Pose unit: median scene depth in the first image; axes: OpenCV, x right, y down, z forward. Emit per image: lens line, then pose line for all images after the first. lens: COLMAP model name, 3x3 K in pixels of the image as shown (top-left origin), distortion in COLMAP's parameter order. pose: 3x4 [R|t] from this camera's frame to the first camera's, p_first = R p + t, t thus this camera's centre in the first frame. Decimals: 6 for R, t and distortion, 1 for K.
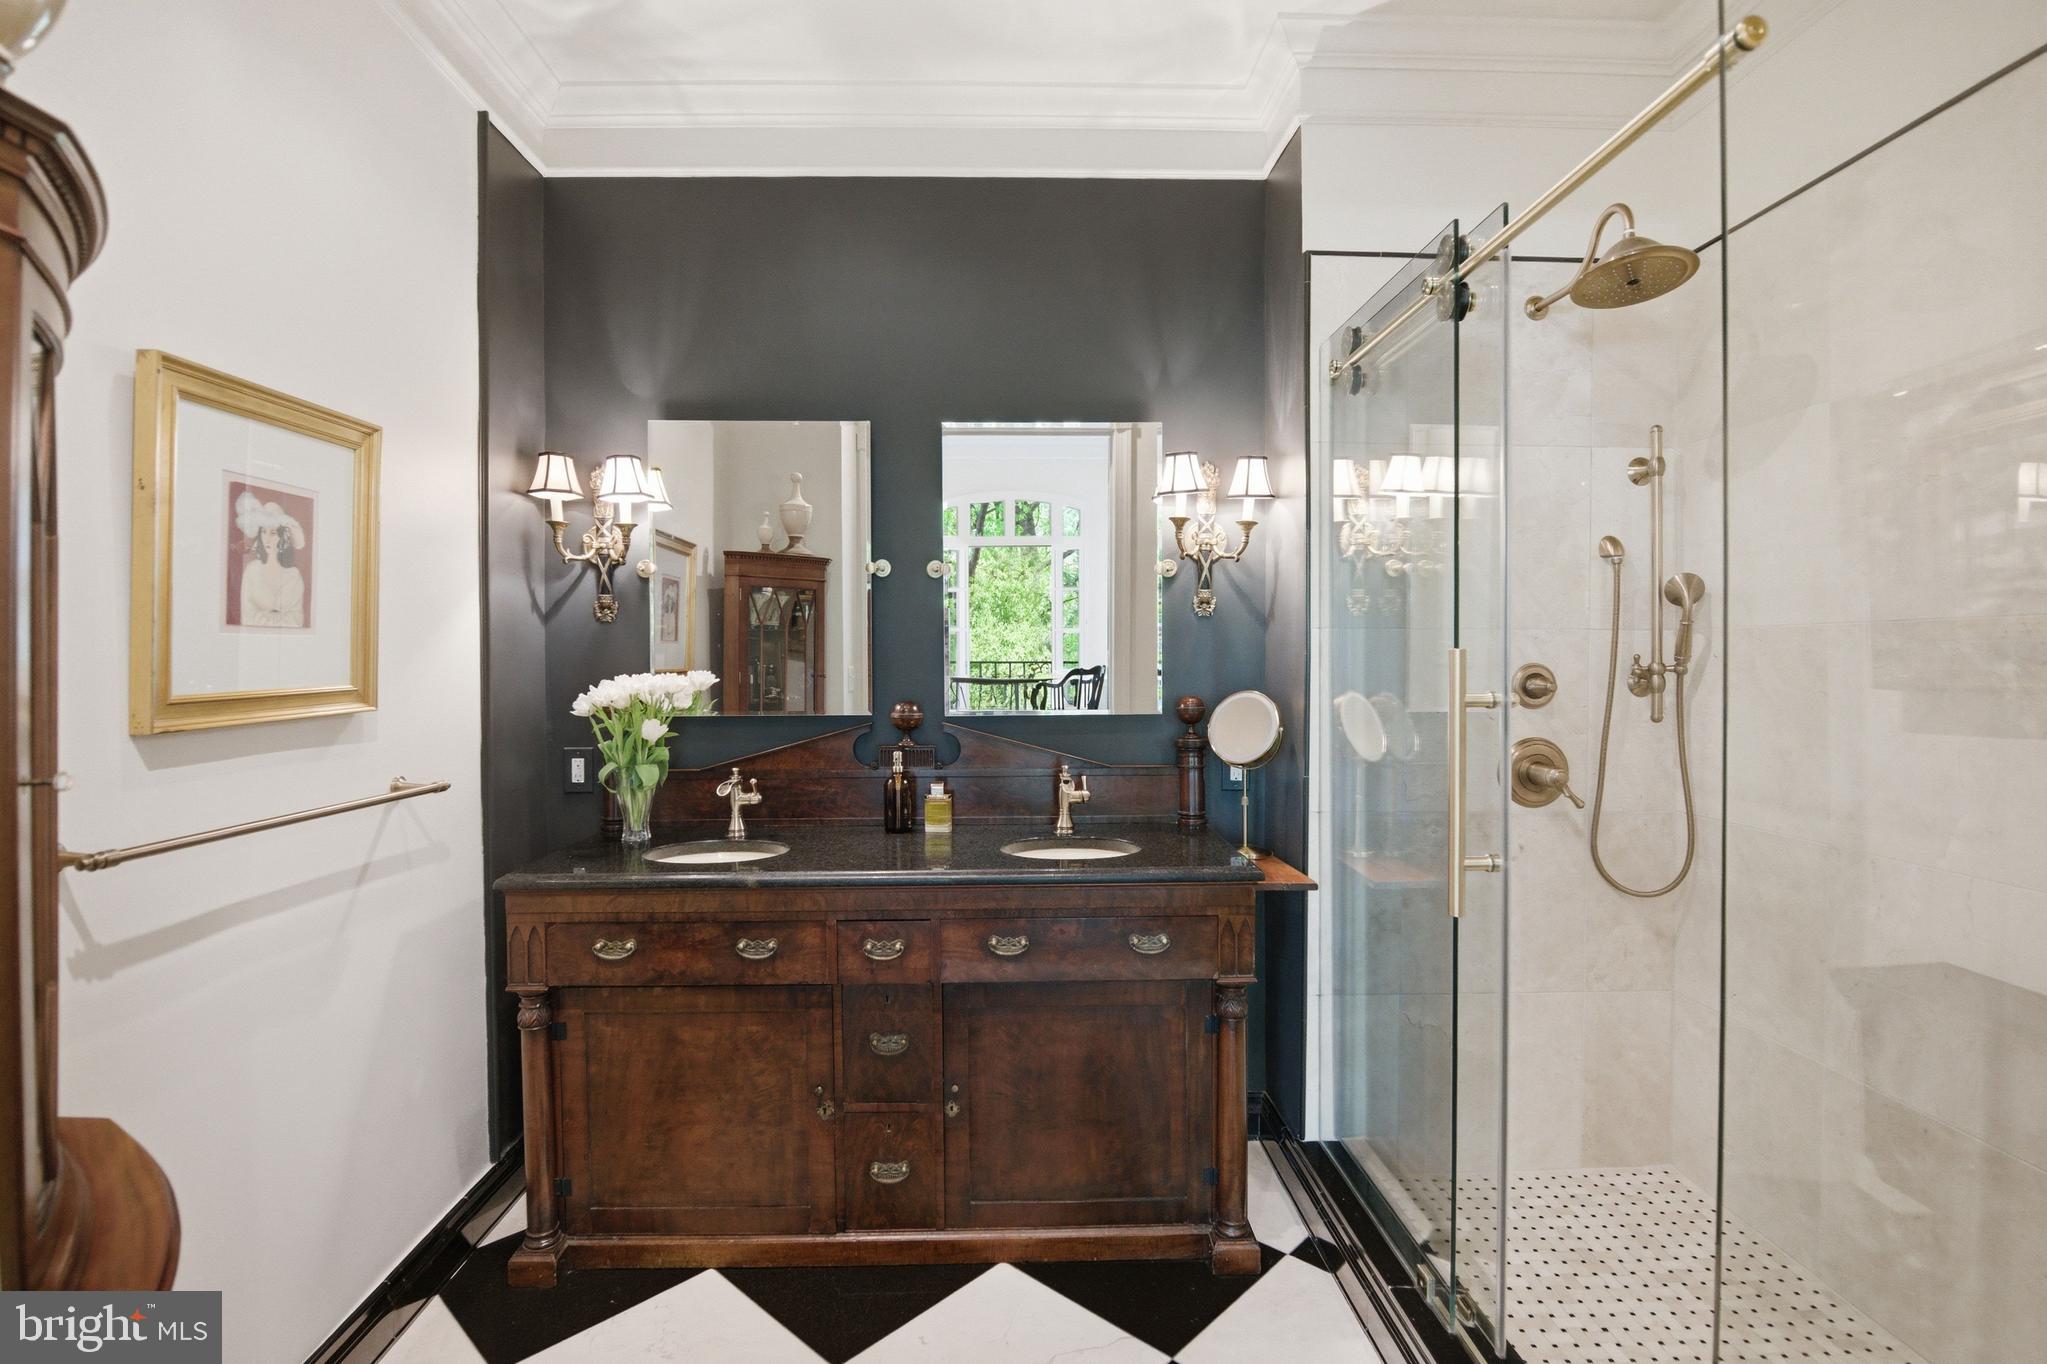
lens RADIAL K [[1028.4, 0, 1018.9], [0, 1028.4, 663.3], [0, 0, 1]] dist [-0.000750, 0.000025]
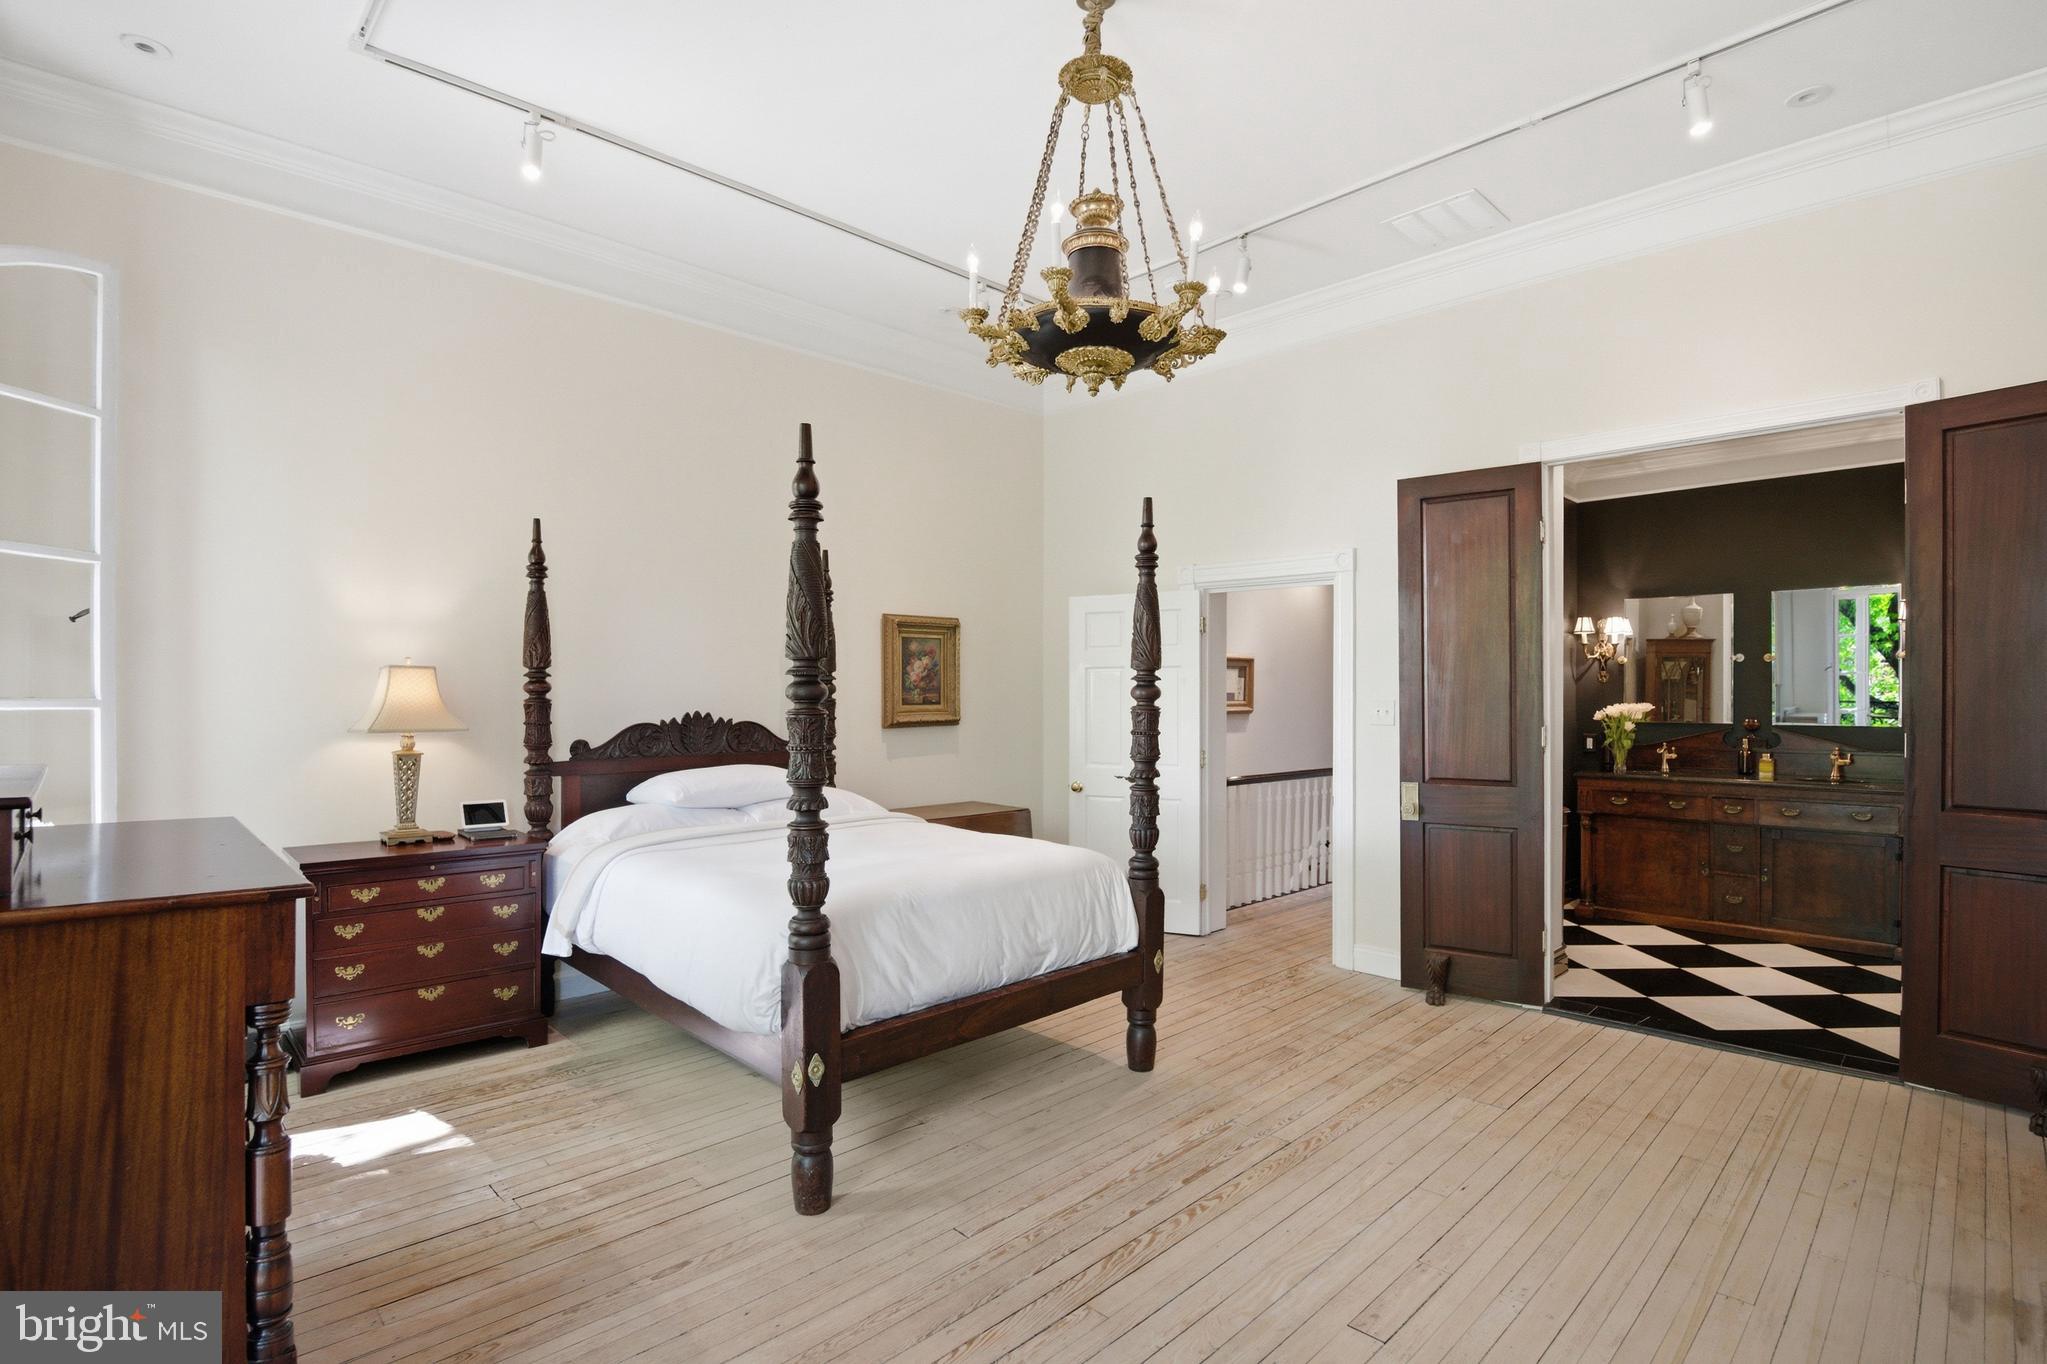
lens RADIAL K [[965.6, 0, 1019.2], [0, 965.6, 705.3], [0, 0, 1]] dist [-0.036561, -0.000345]
pose [[0.680696, 0.010222, -0.732494, 0.327078], [-0.007996, 0.999947, 0.006523, 0.010418], [0.732522, 0.001417, 0.680742, -1.642098]]
